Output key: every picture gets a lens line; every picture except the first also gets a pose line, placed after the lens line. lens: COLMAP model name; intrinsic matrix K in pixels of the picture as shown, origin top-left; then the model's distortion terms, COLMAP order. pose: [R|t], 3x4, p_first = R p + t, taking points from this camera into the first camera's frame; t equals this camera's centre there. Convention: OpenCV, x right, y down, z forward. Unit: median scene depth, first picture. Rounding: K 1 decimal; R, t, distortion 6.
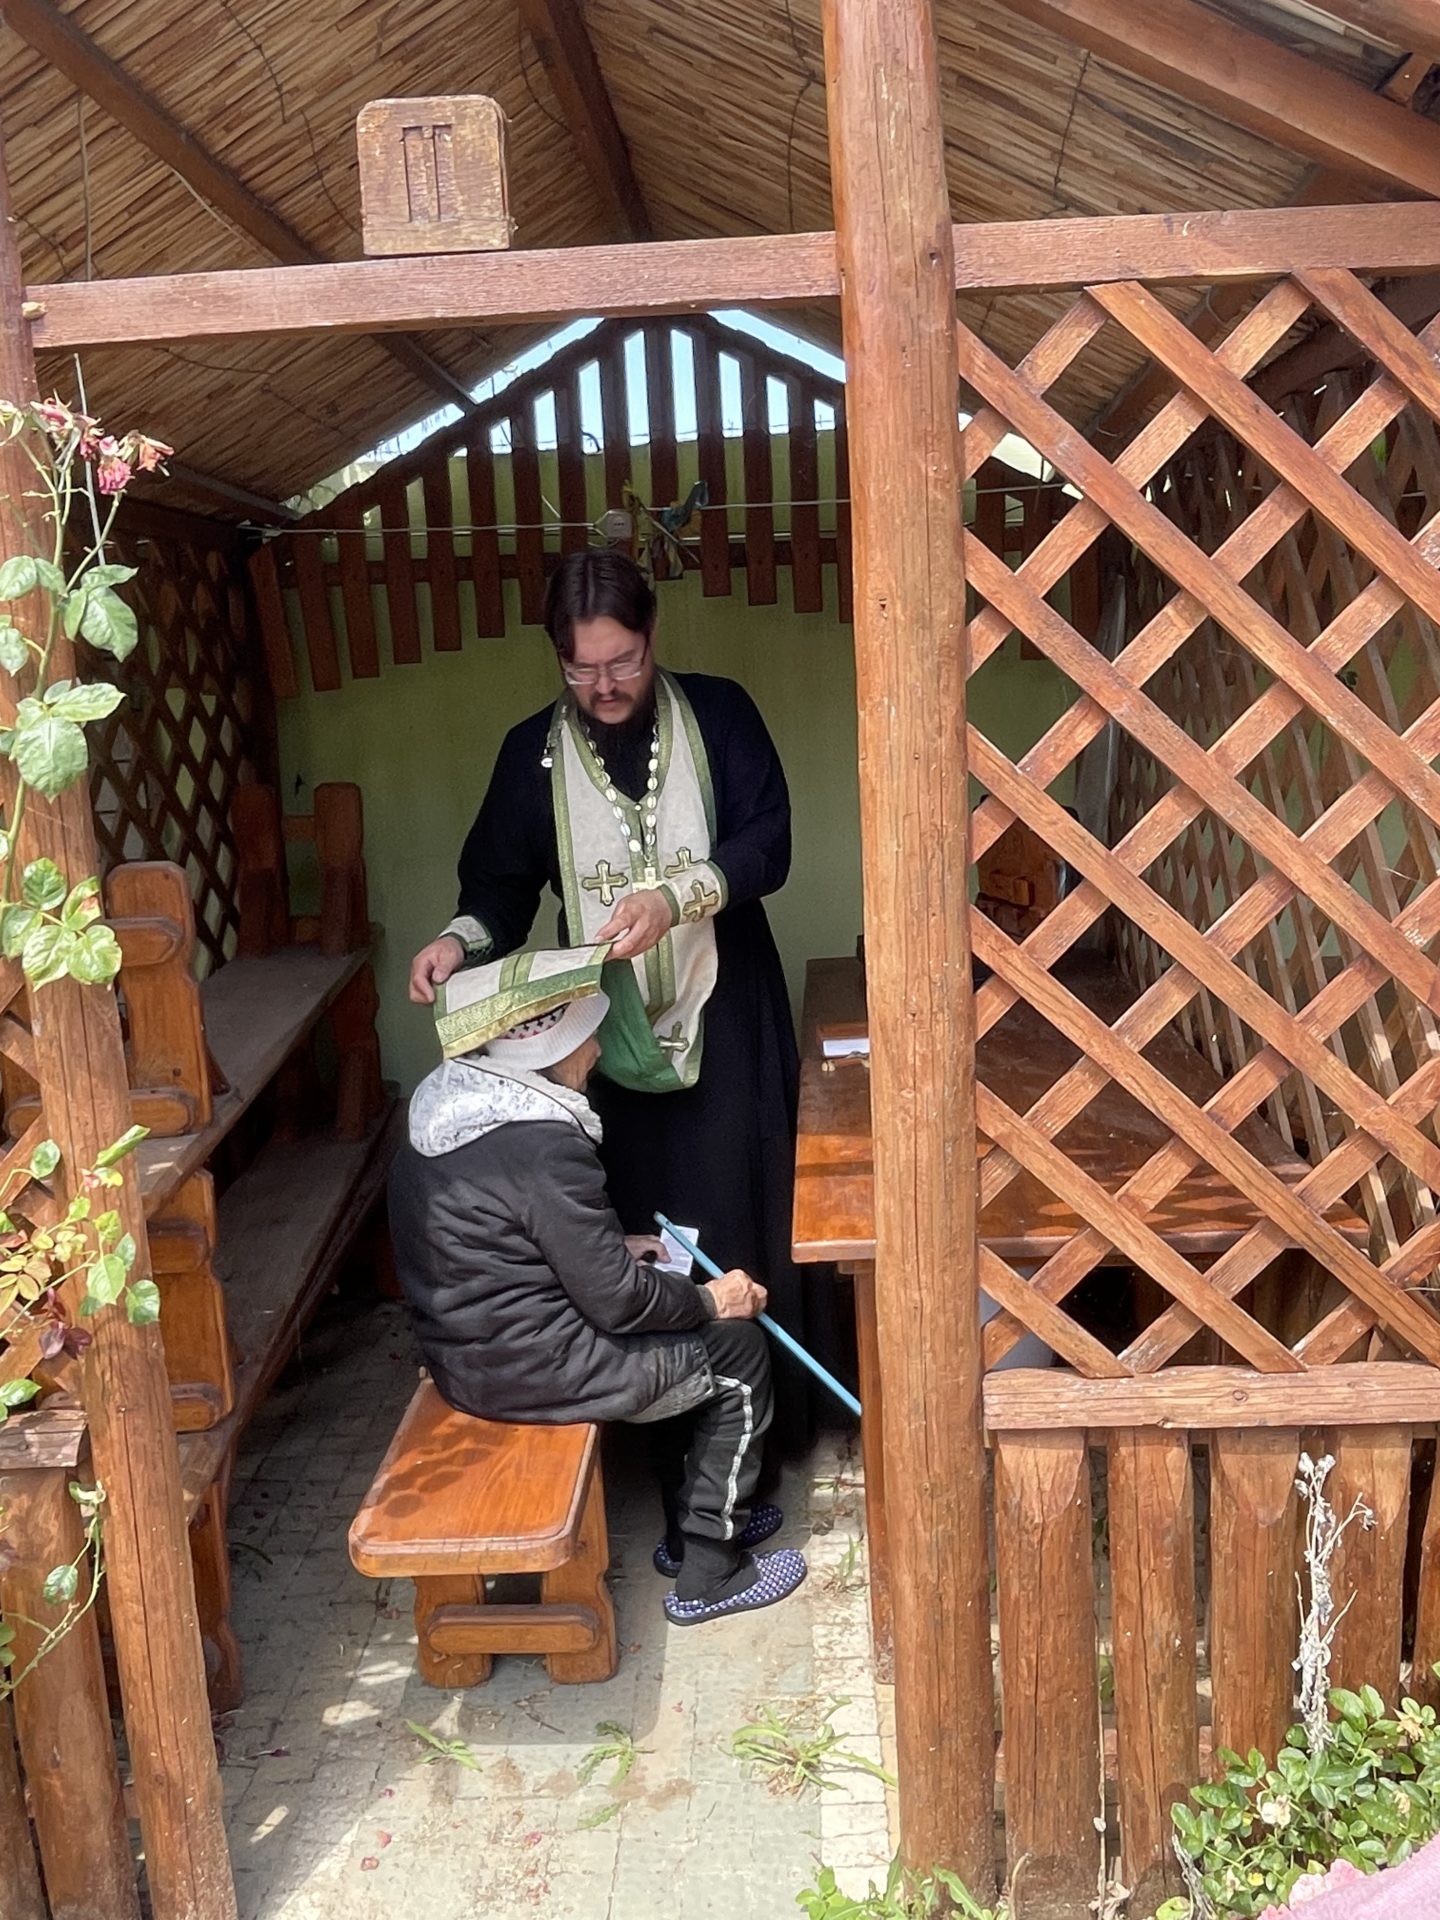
lens RADIAL K [[1474.2, 0, 722.0], [0, 1474.2, 964.9], [0, 0, 1]] dist [-0.001226, 0.003127]
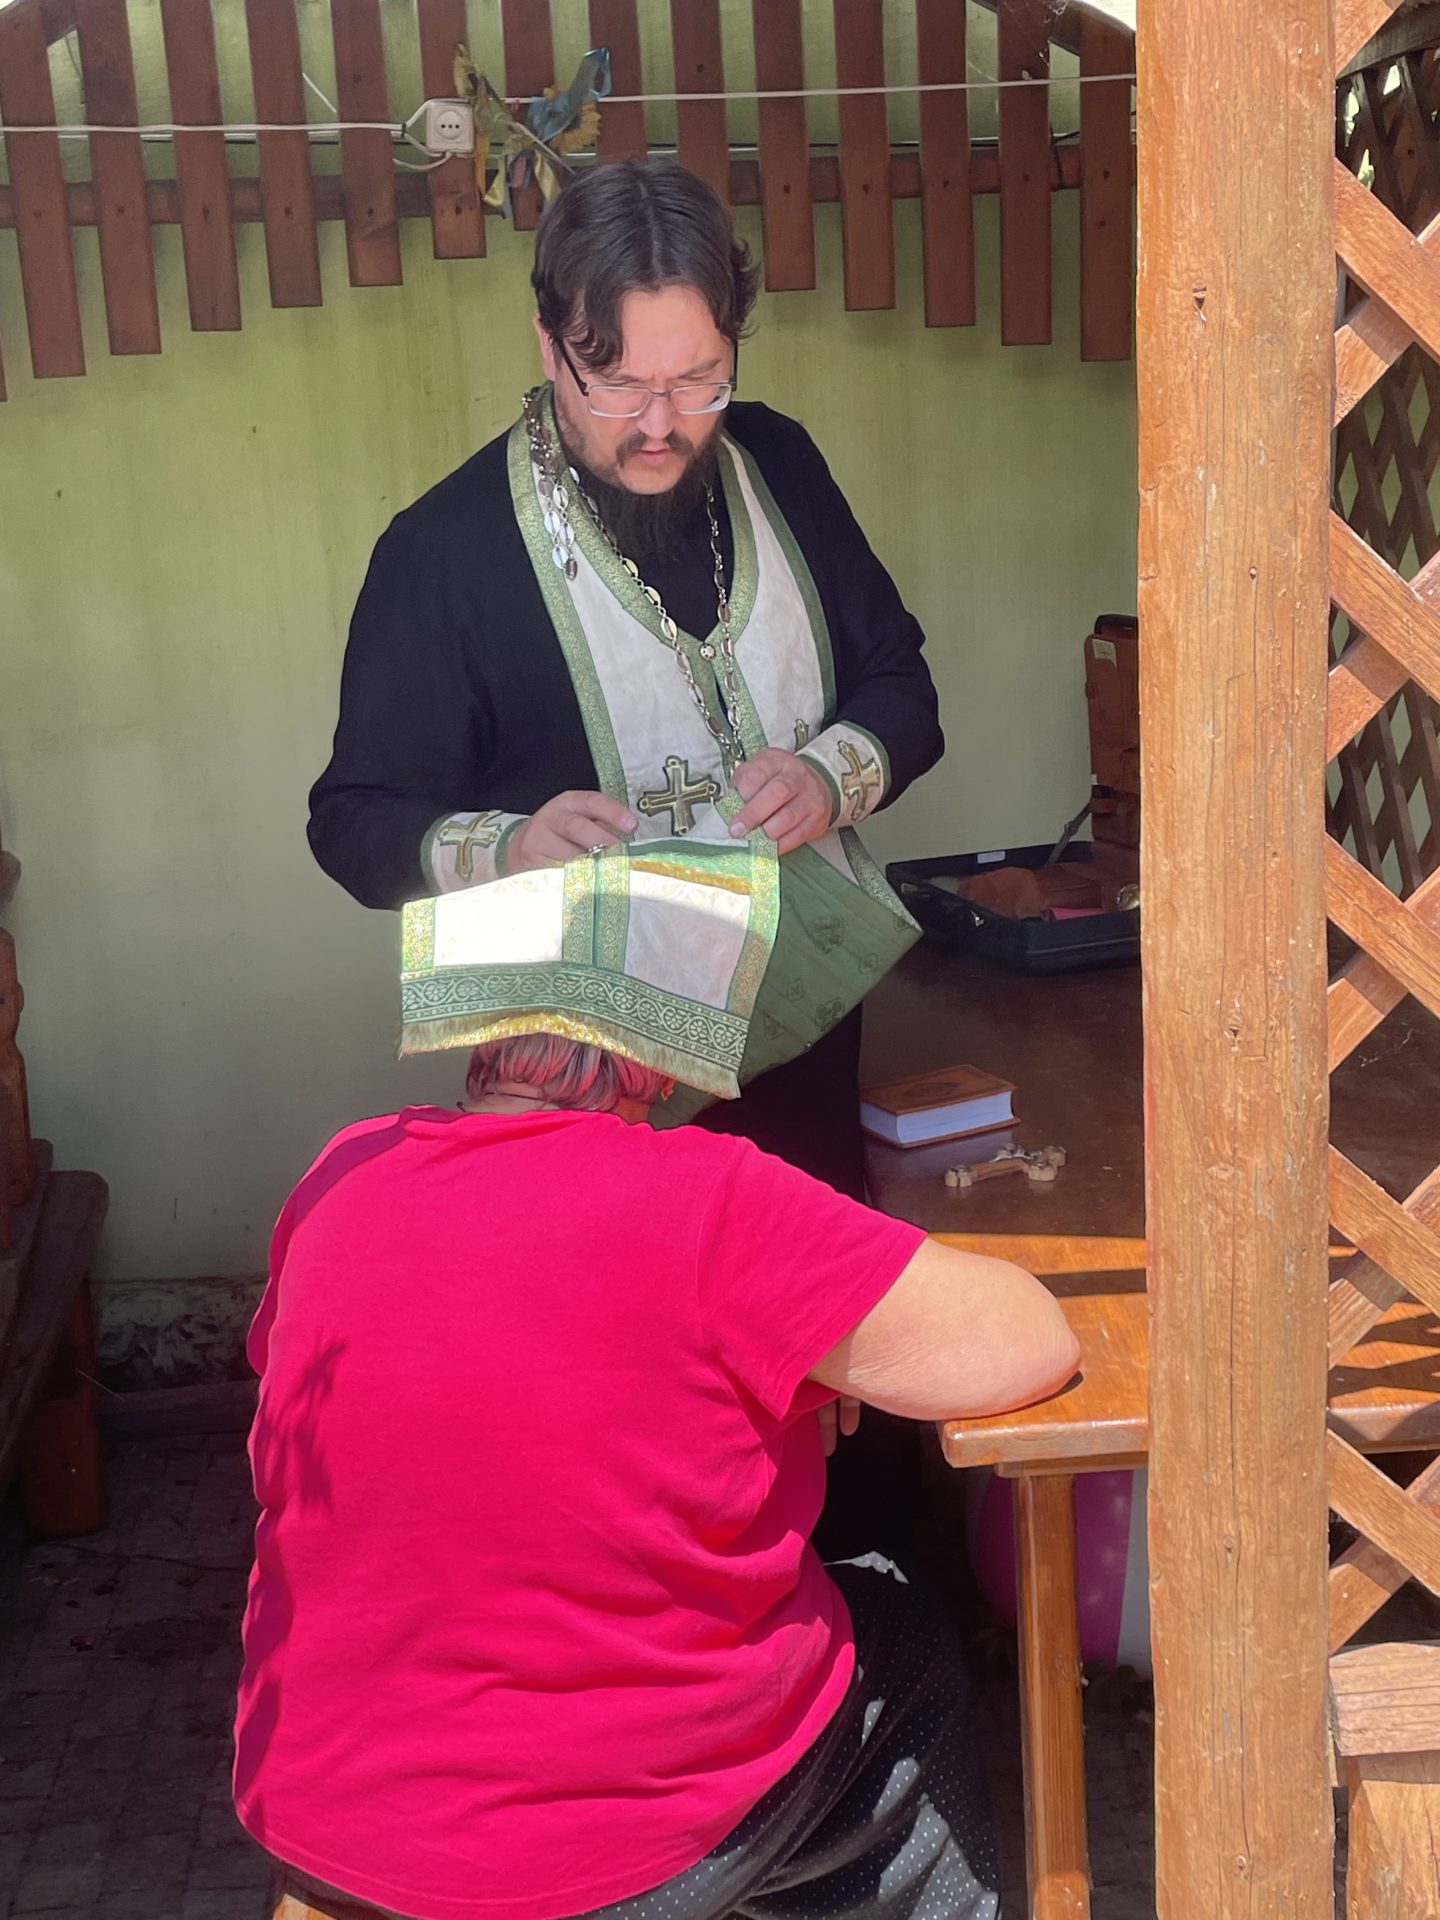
lens RADIAL K [[2565.7, 0, 770.6], [0, 2565.7, 949.0], [0, 0, 1]] dist [0.041975, 0.000000]
pose [[0.993834, -0.019562, 0.109137, -0.144147], [0.017324, 0.999621, 0.021417, -0.020648], [-0.109514, -0.019395, 0.993796, 0.043557]]
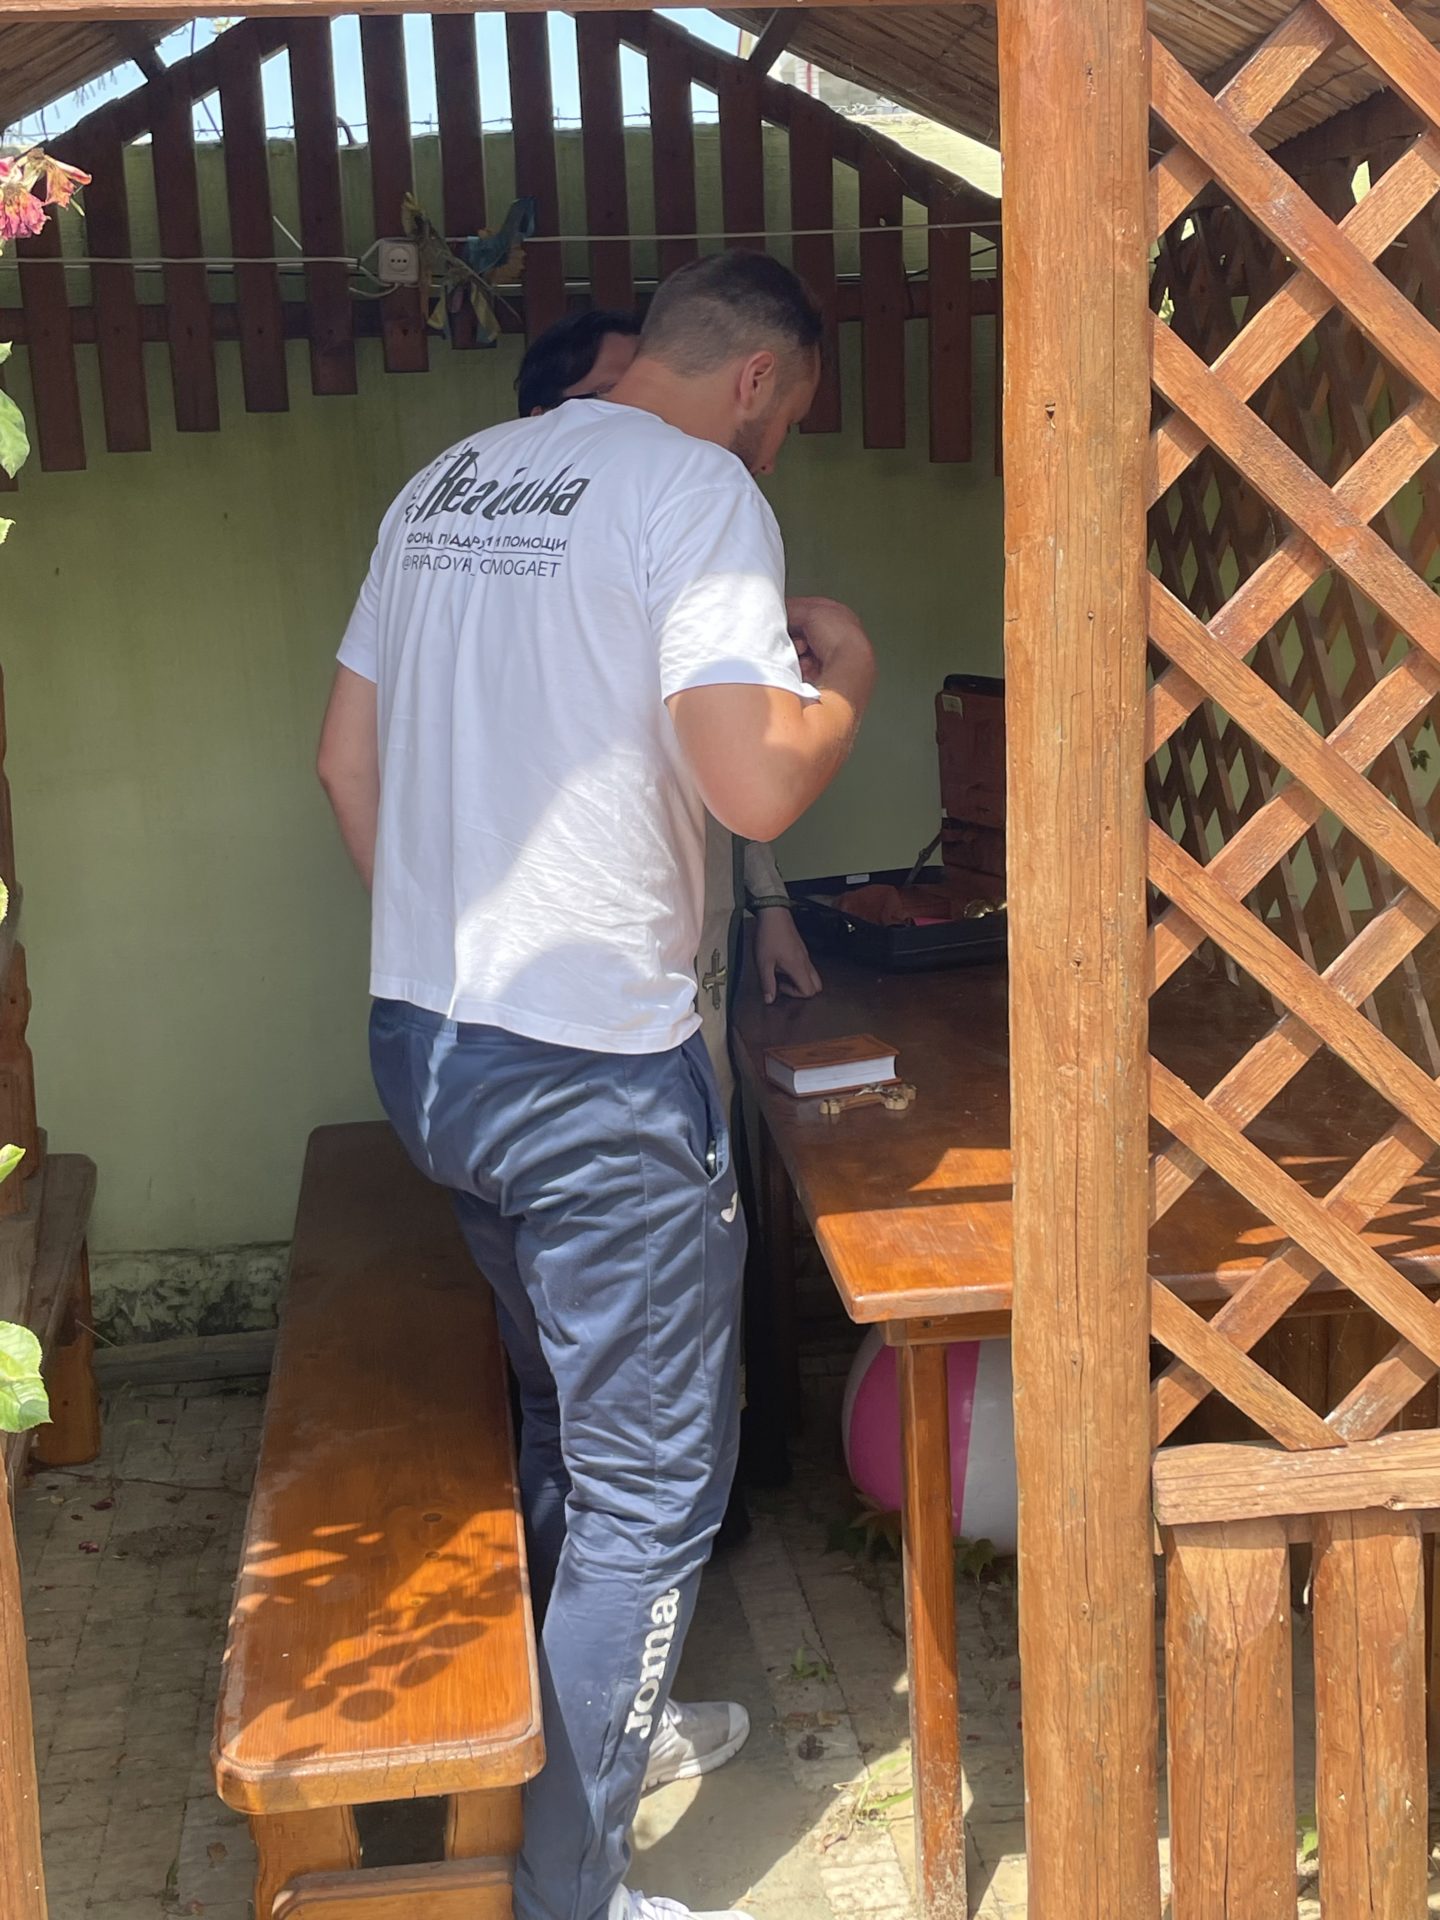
lens RADIAL K [[2355.9, 0, 723.6], [0, 2355.9, 956.5], [0, 0, 1]] dist [0.051097, 0.000000]
pose [[0.988390, -0.020151, 0.150594, -0.214172], [0.019943, 0.999797, 0.002888, 0.022290], [-0.150622, 0.000149, 0.988591, -0.142956]]
